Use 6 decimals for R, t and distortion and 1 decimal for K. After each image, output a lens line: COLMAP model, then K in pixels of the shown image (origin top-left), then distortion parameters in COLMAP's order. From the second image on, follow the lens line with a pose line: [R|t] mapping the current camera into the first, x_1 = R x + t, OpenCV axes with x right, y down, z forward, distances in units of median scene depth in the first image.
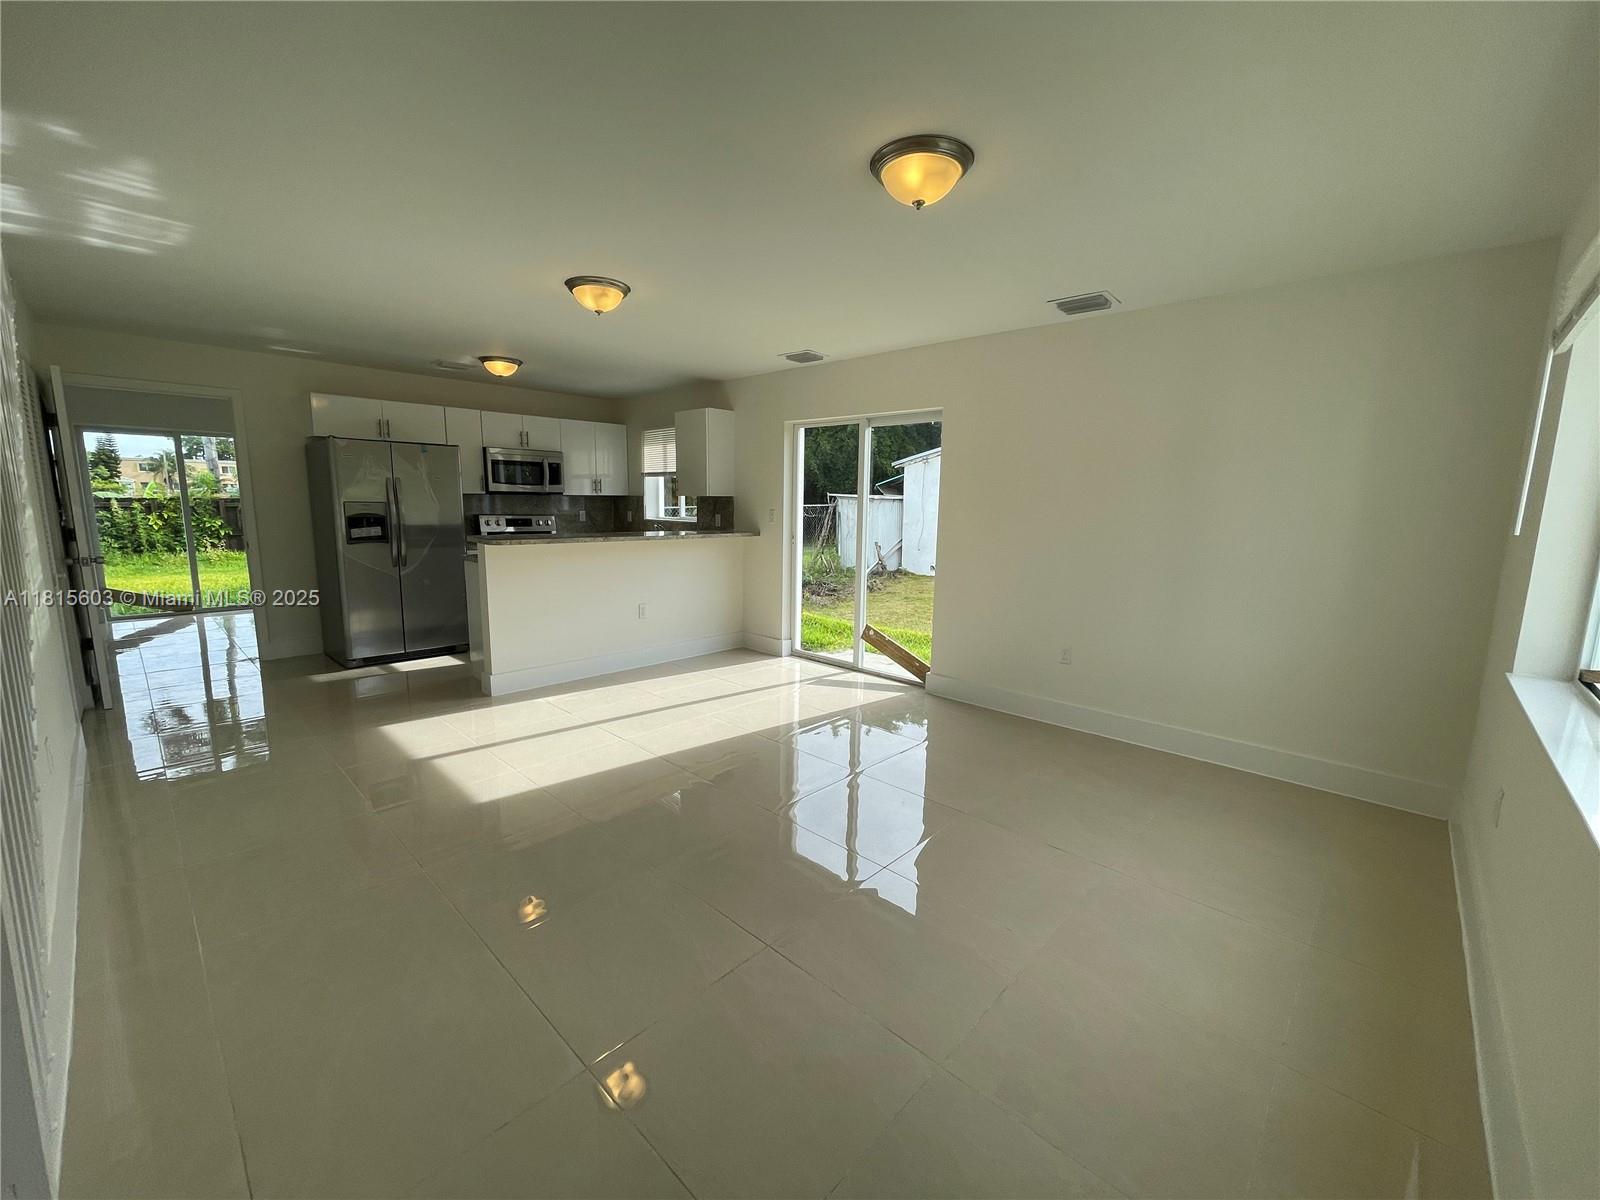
lens RADIAL K [[645.6, 0, 800.0], [0, 645.6, 600.0], [0, 0, 1]] dist [0.000320, 0.000140]
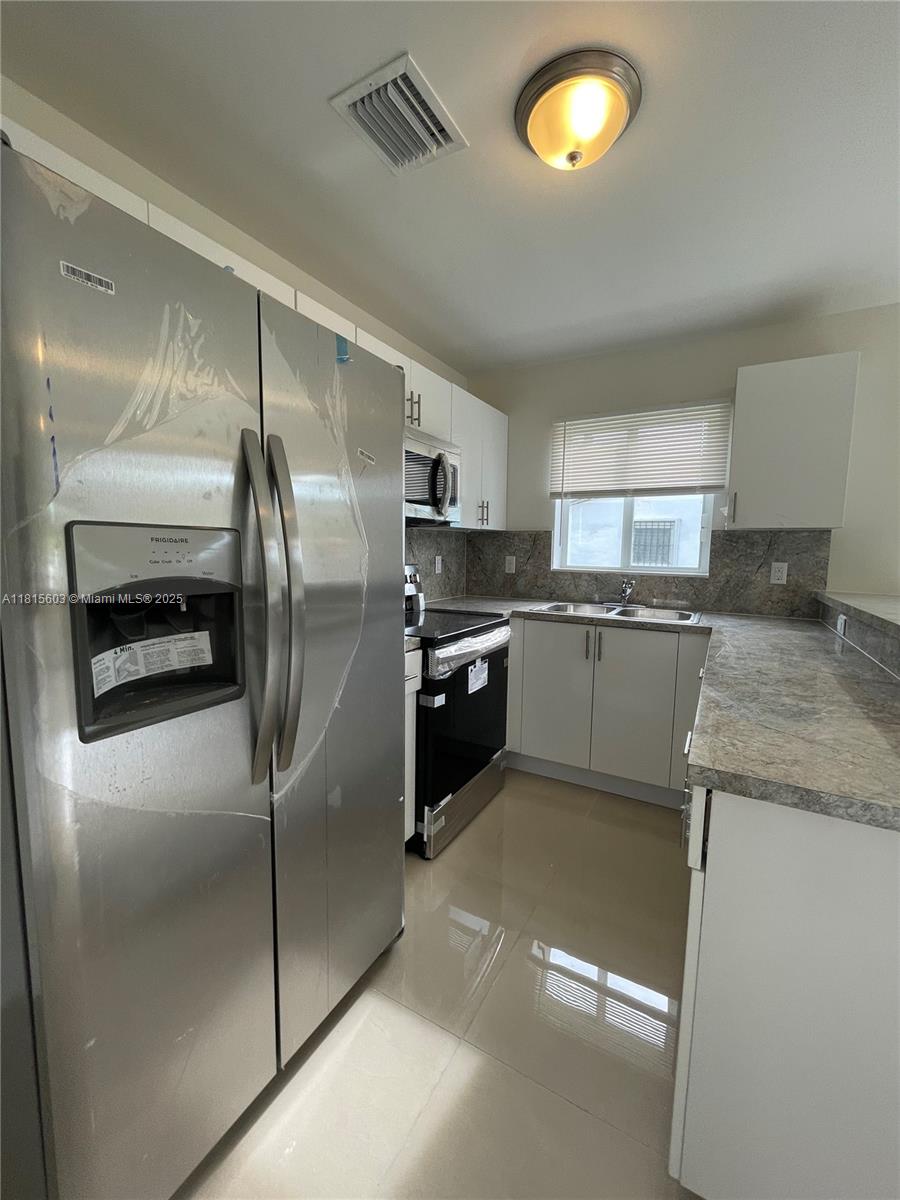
lens RADIAL K [[484.2, 0, 450.0], [0, 484.2, 600.0], [0, 0, 1]] dist [0.000320, 0.000140]
pose [[0.971529, -0.023280, 0.235772, -0.553962], [0.032594, 0.998831, -0.035684, -0.105772], [-0.234666, 0.042353, 0.971153, 0.735263]]
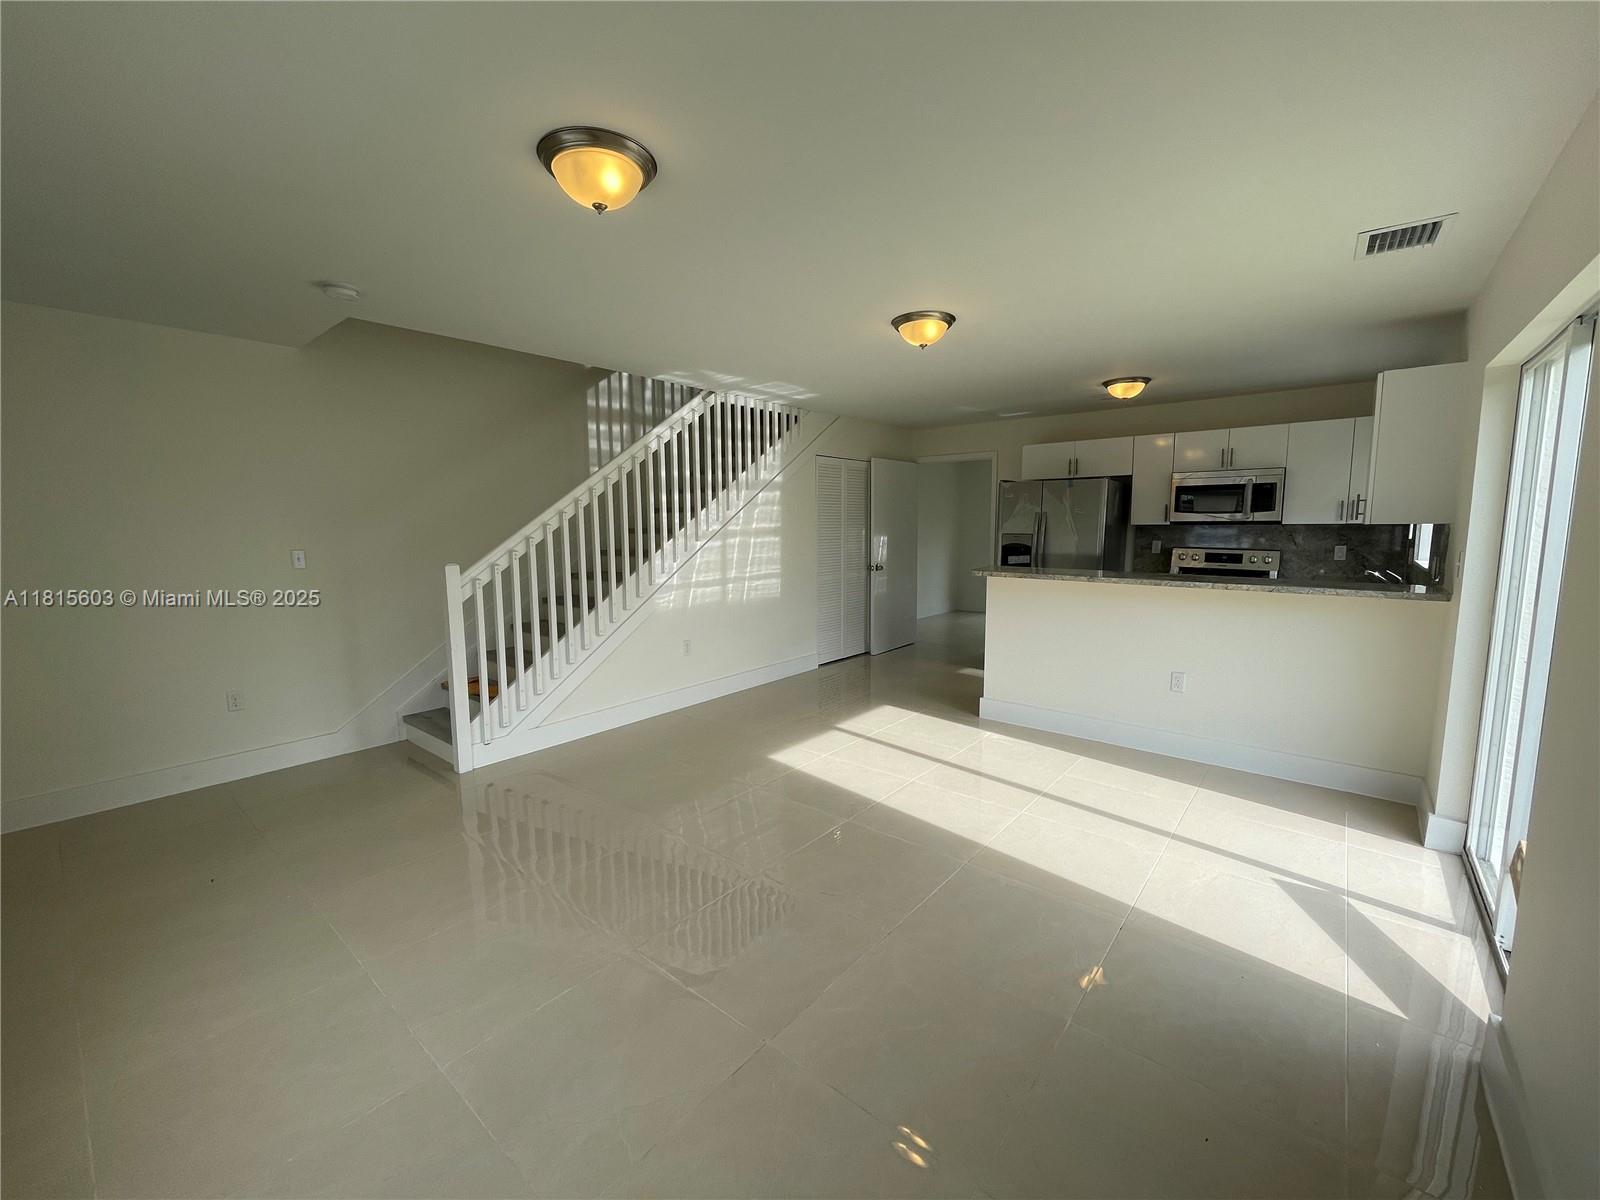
lens RADIAL K [[645.6, 0, 800.0], [0, 645.6, 600.0], [0, 0, 1]] dist [0.000320, 0.000140]
pose [[0.065806, 0.102222, -0.992583, 0.421424], [-0.148274, 0.984697, 0.091579, -0.073211], [0.986754, 0.141148, 0.079956, 0.476283]]
